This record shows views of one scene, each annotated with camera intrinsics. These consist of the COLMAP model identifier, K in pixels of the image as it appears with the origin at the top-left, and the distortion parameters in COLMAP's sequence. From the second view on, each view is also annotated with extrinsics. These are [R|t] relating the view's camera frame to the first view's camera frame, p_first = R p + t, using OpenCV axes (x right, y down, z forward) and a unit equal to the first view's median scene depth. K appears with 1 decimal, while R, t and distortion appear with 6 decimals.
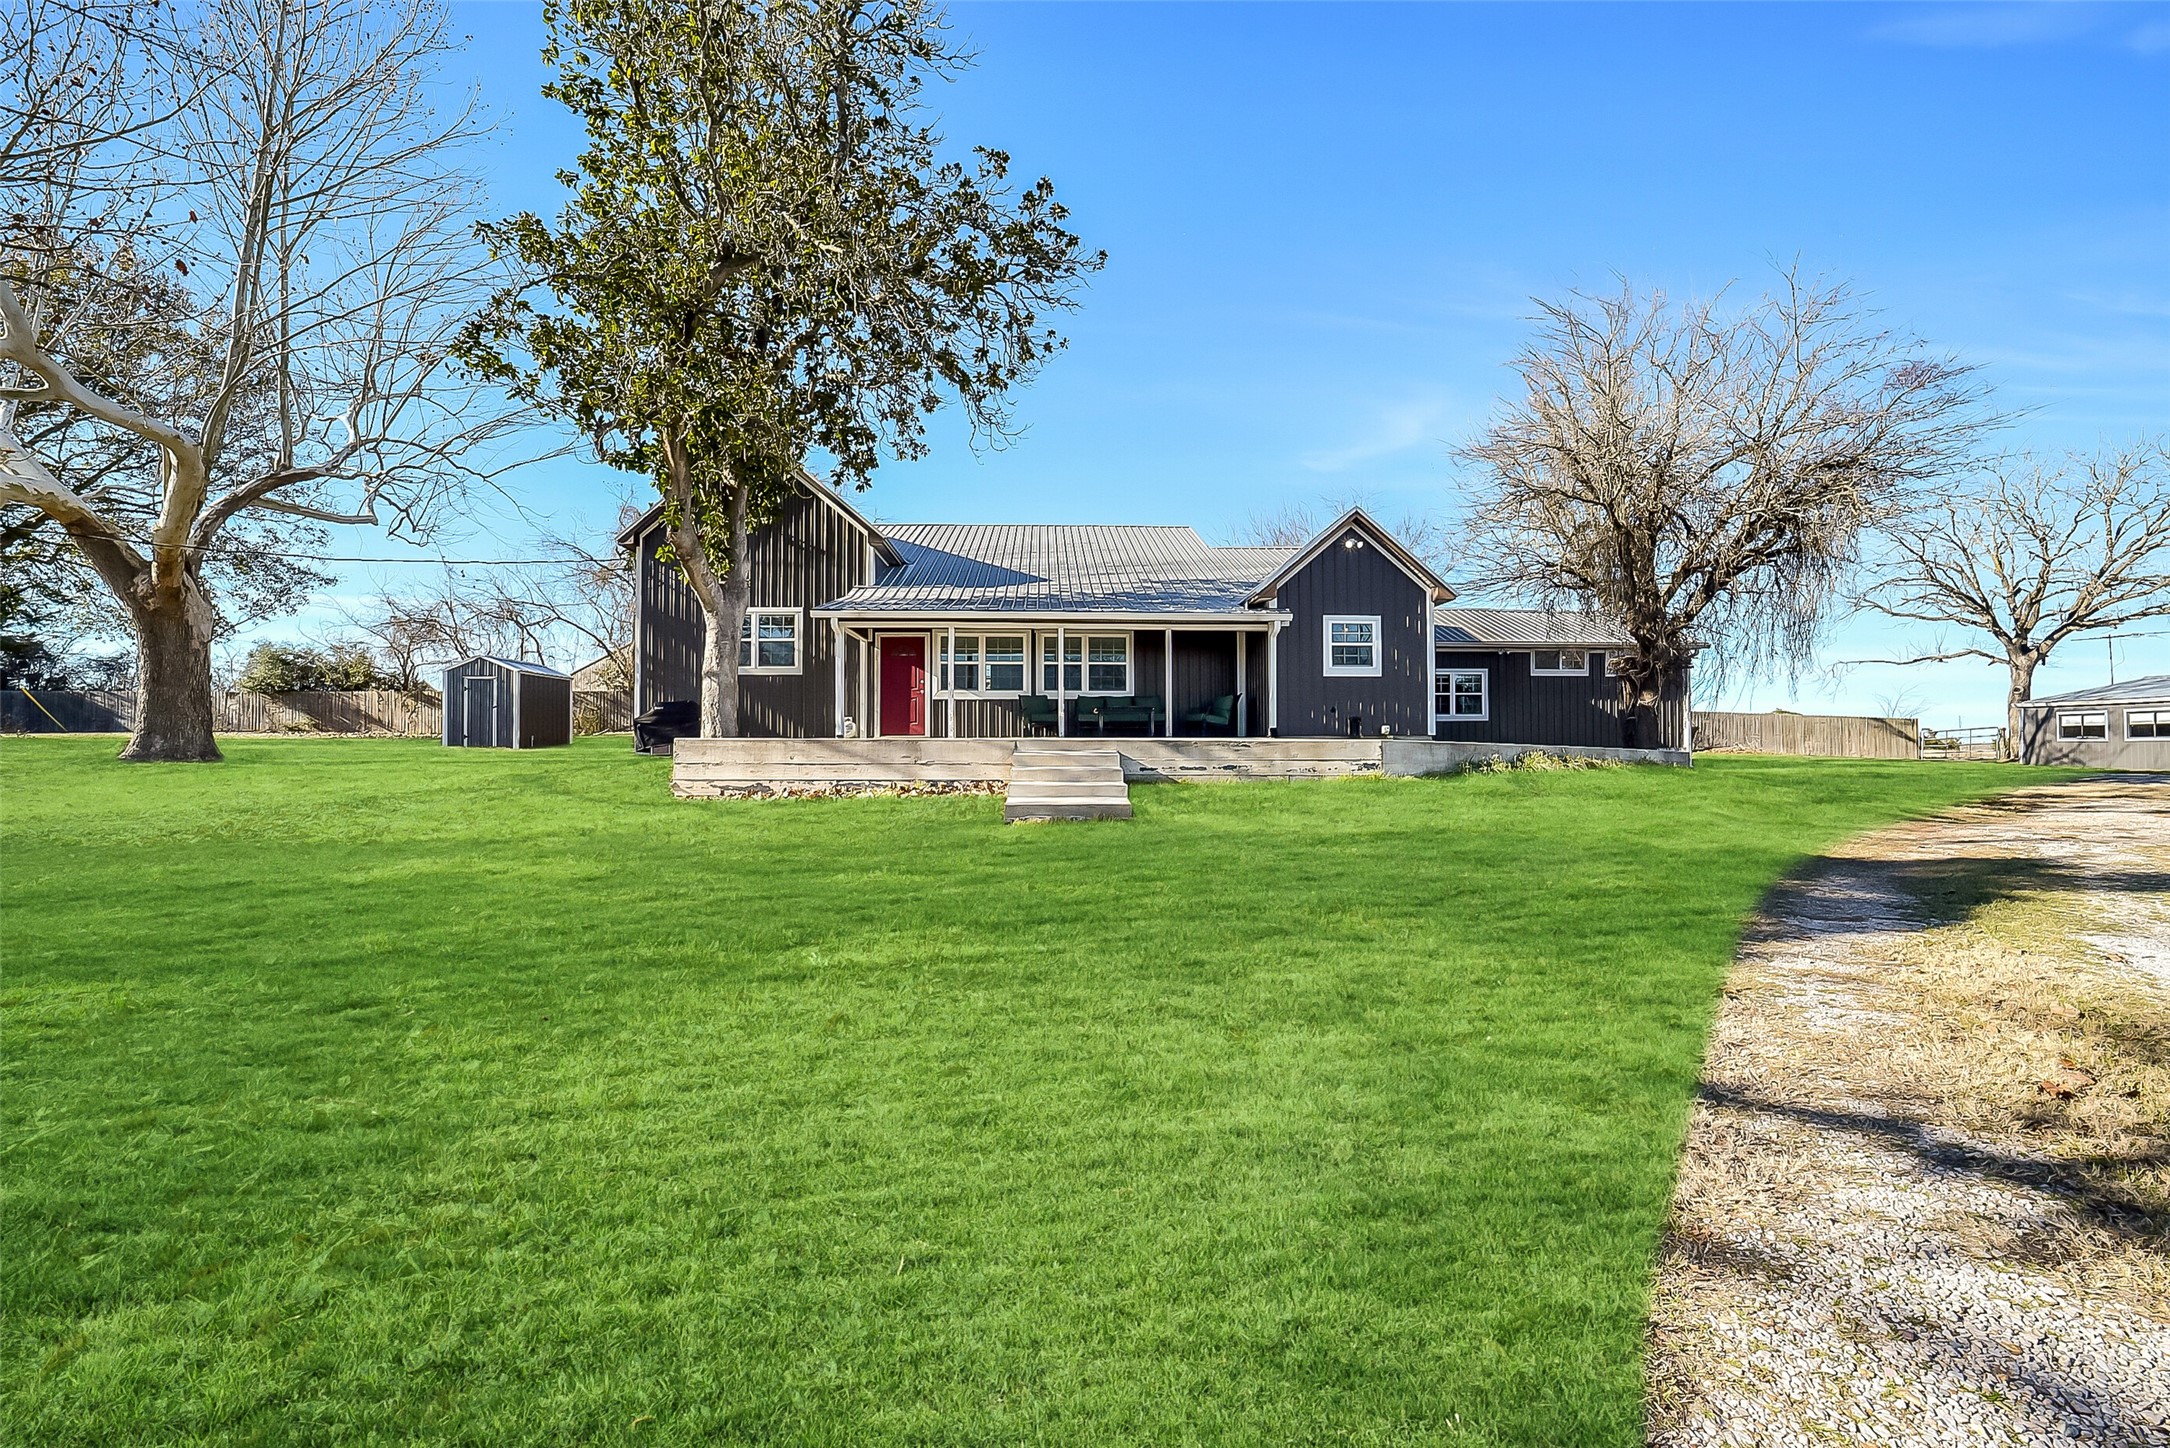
lens RADIAL K [[851.4, 0, 1084.8], [0, 851.4, 734.9], [0, 0, 1]] dist [-0.037436, 0.010295]
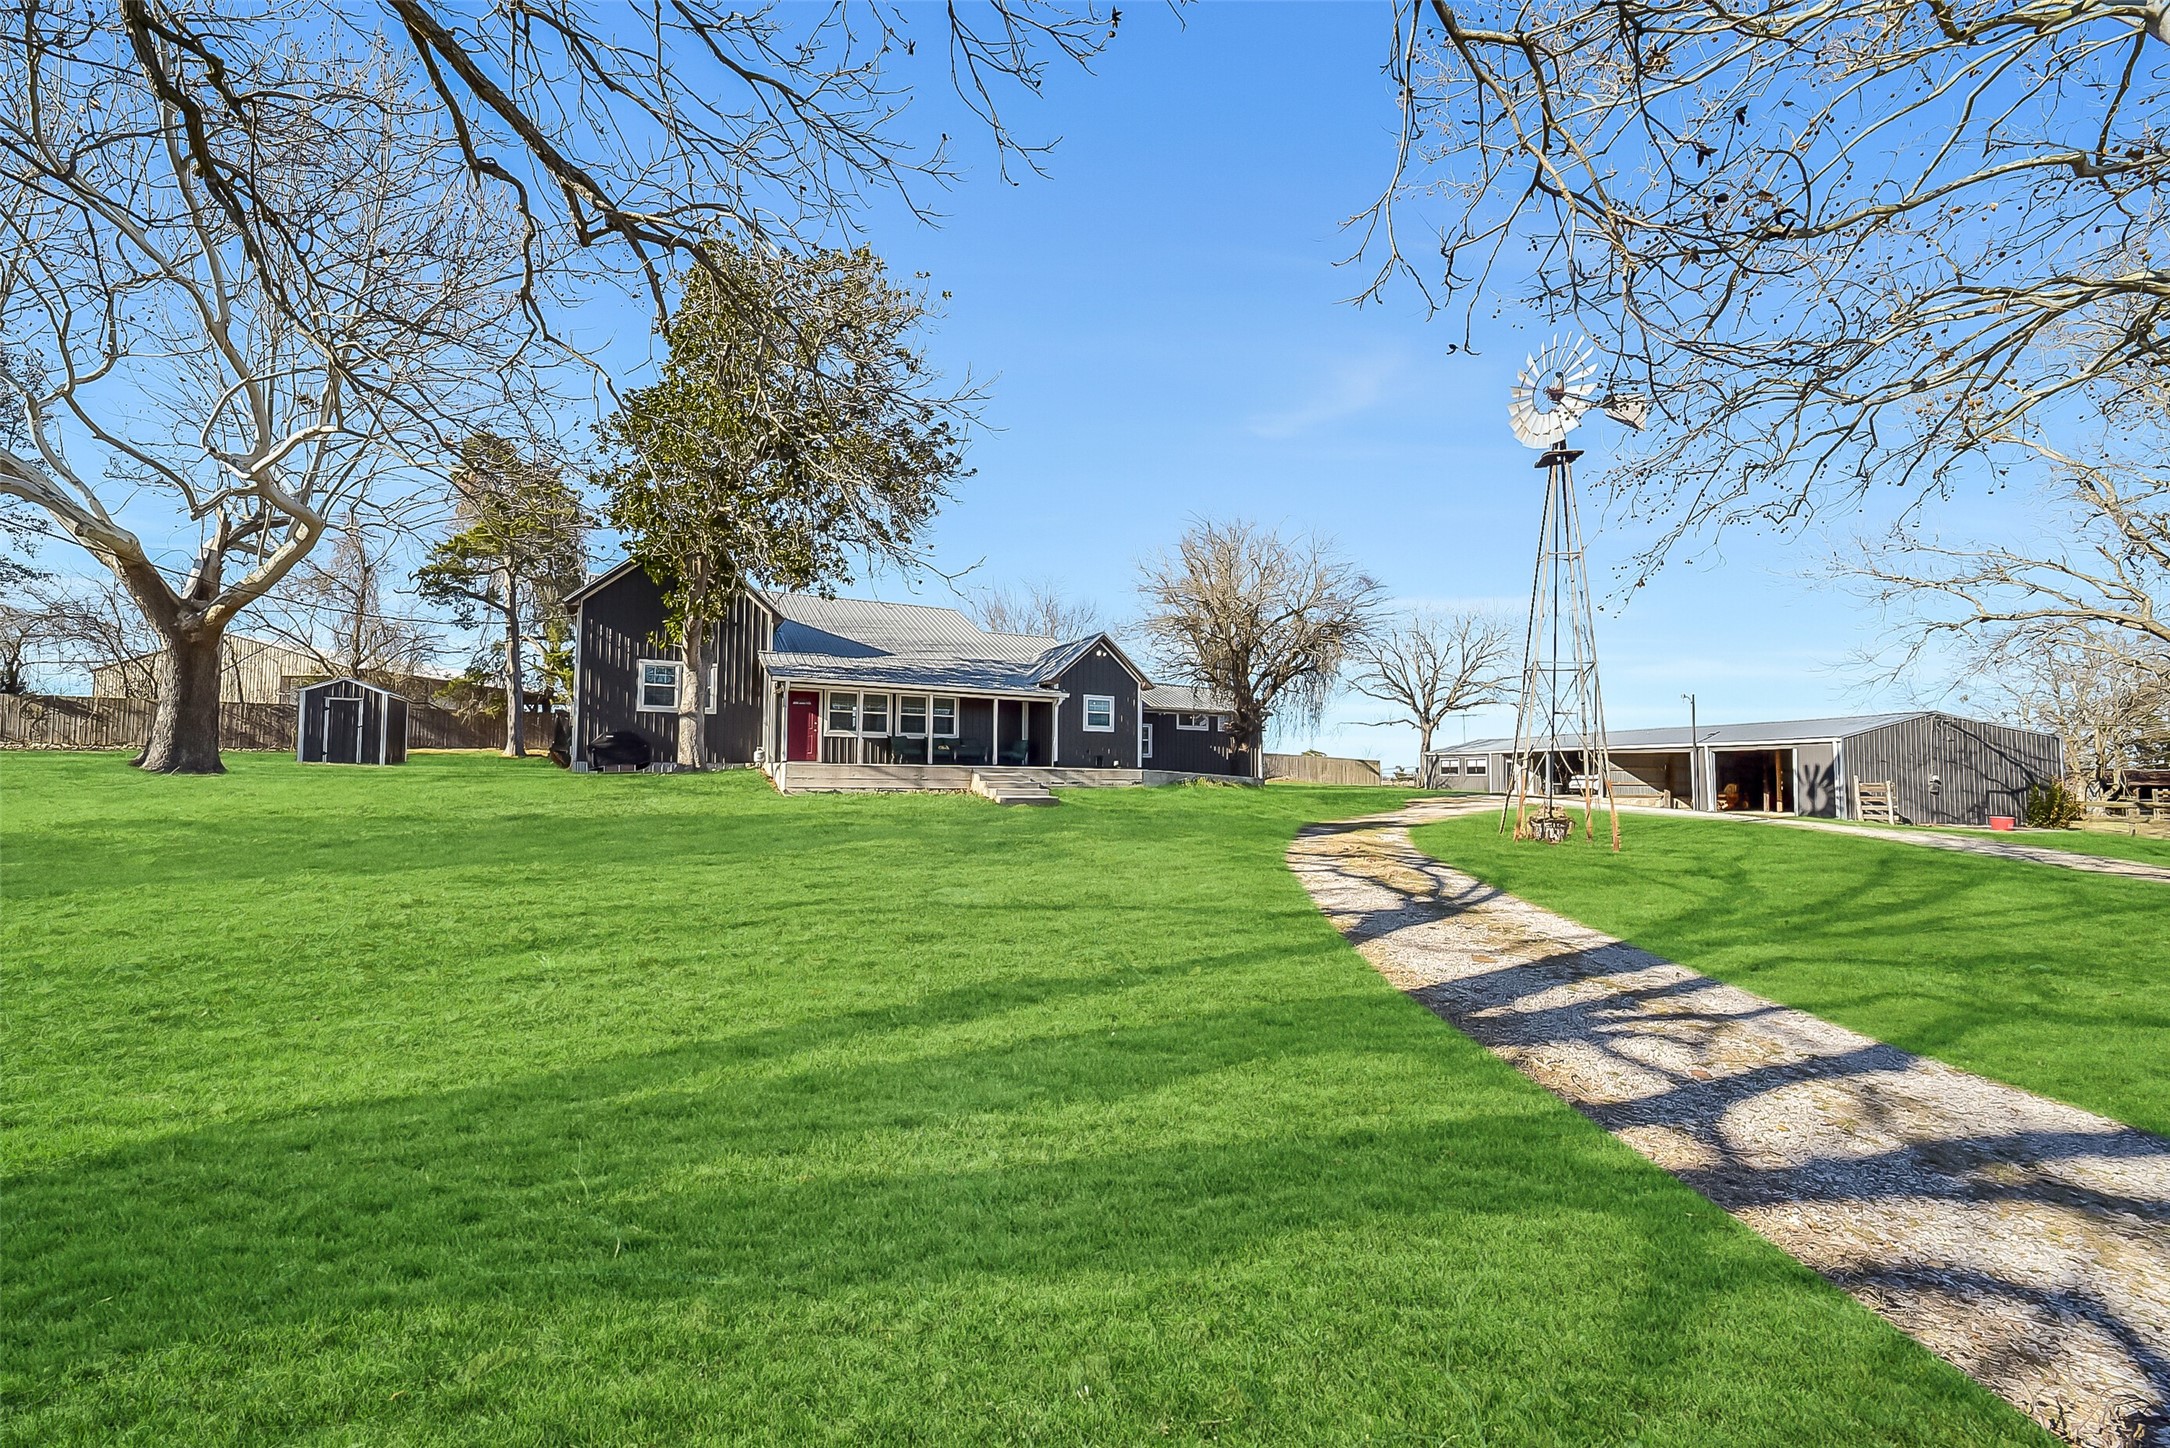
lens RADIAL K [[851.4, 0, 1084.8], [0, 851.4, 734.9], [0, 0, 1]] dist [-0.037436, 0.010295]
pose [[0.906993, 0.031589, 0.419959, -0.376647], [-0.018595, 0.999214, -0.035000, -0.002226], [-0.420735, 0.023936, 0.906868, -0.470224]]
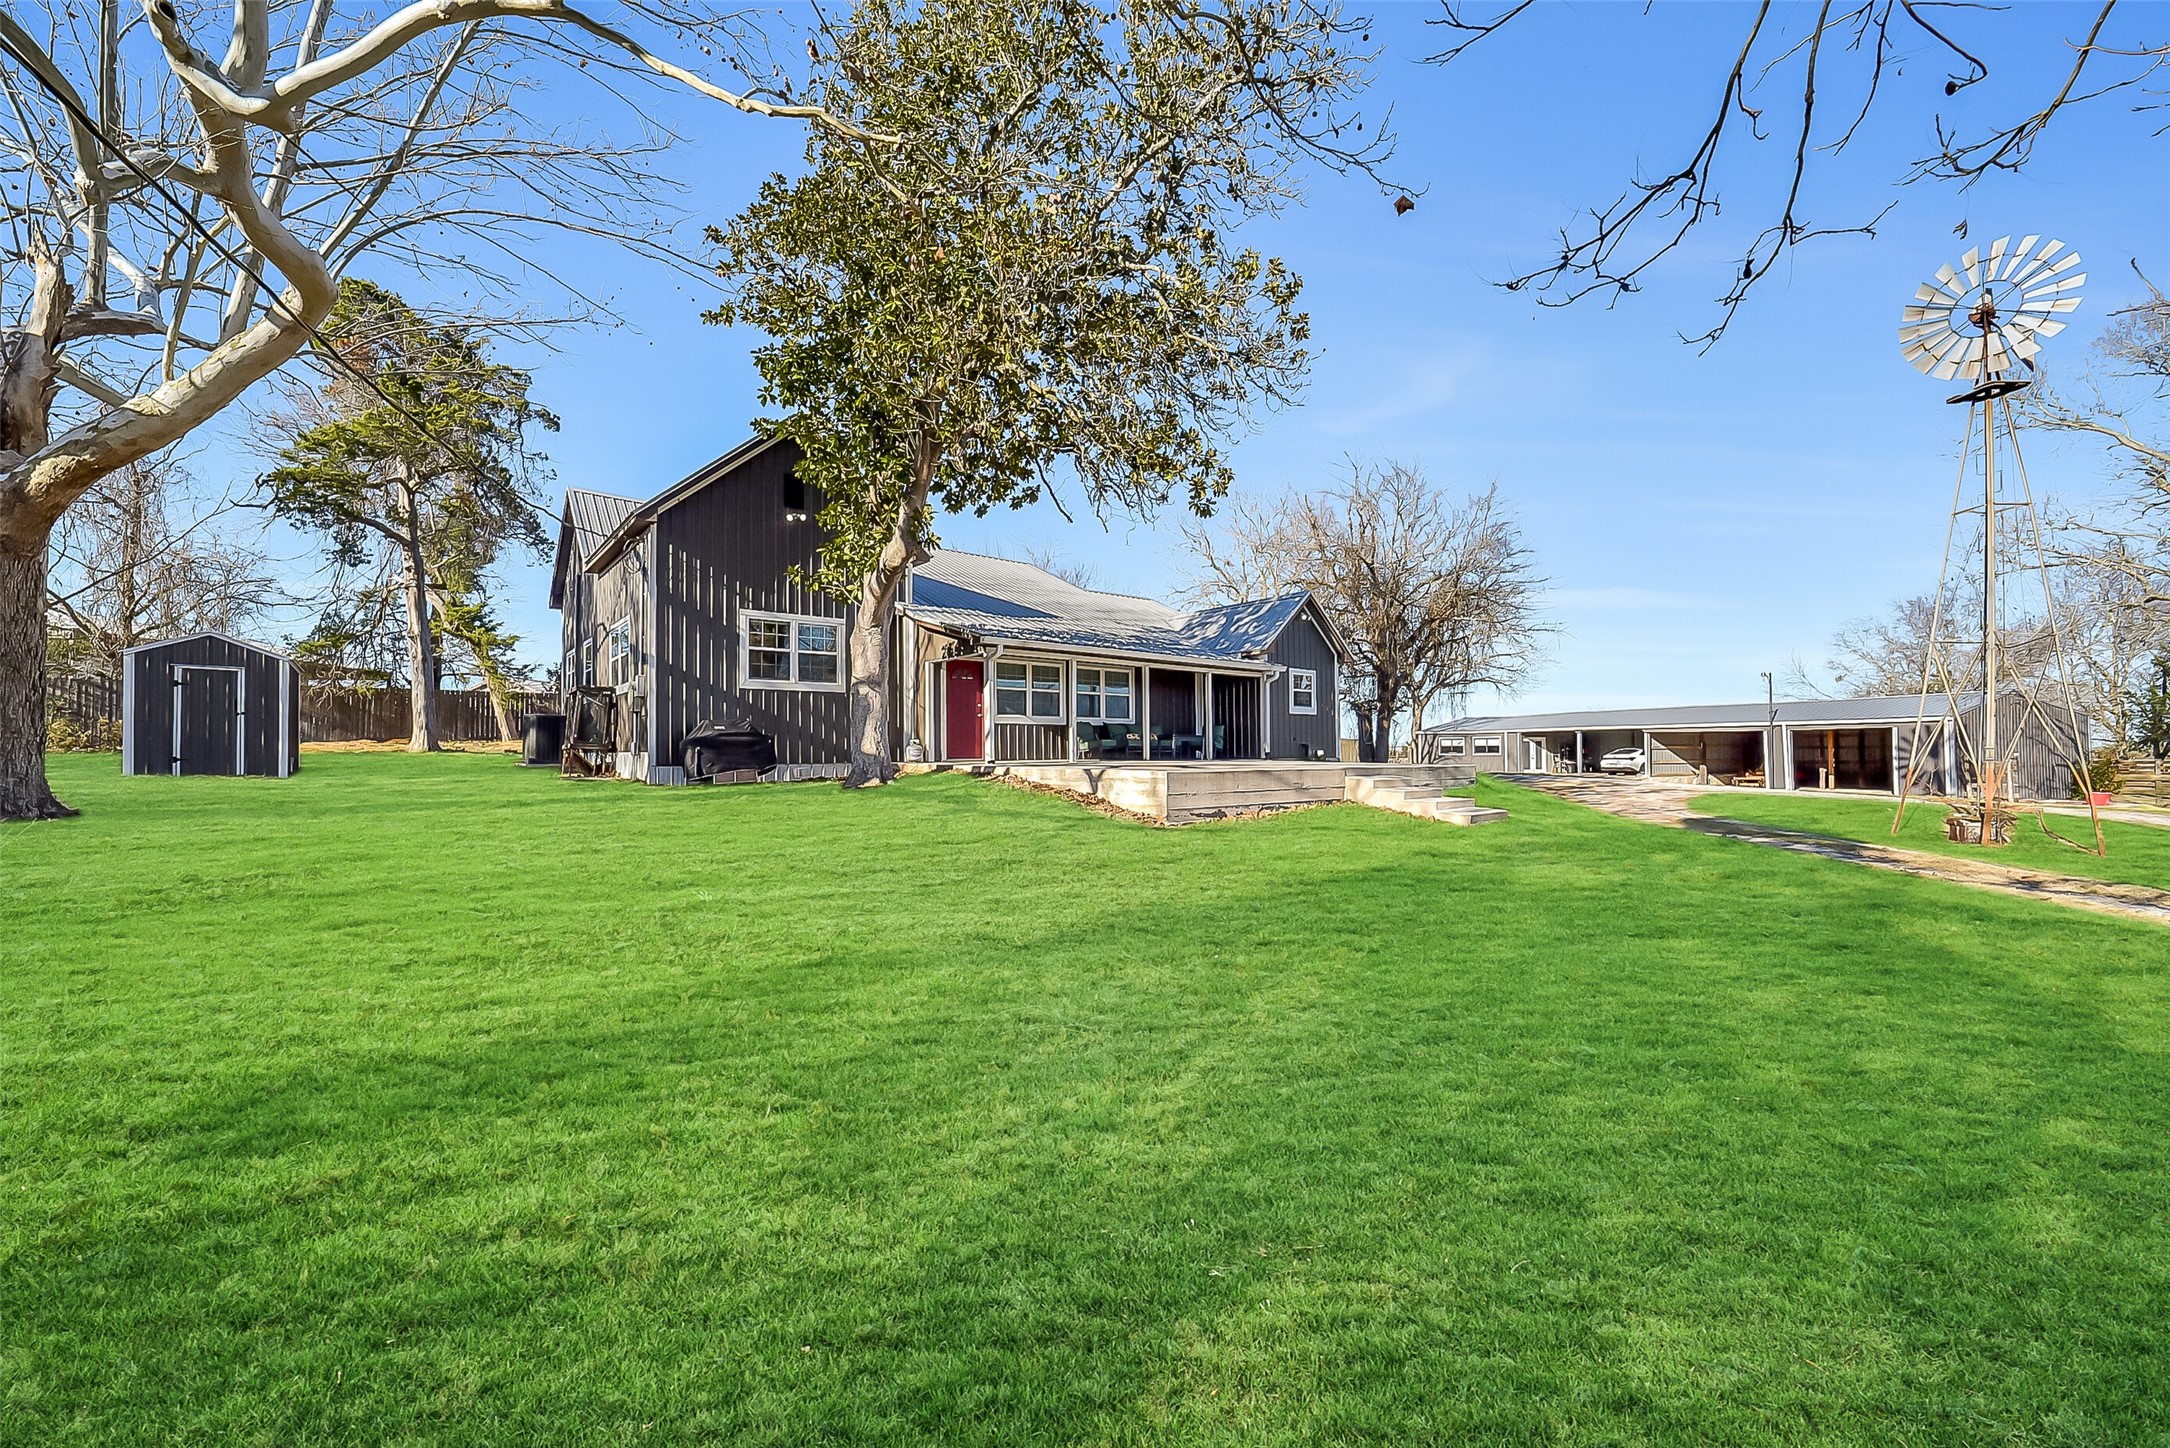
lens RADIAL K [[851.4, 0, 1084.8], [0, 851.4, 734.9], [0, 0, 1]] dist [-0.037436, 0.010295]
pose [[0.798973, 0.011191, 0.601263, -0.699474], [-0.006072, 0.999926, -0.010542, -0.017257], [-0.601336, 0.004771, 0.798982, 0.110034]]
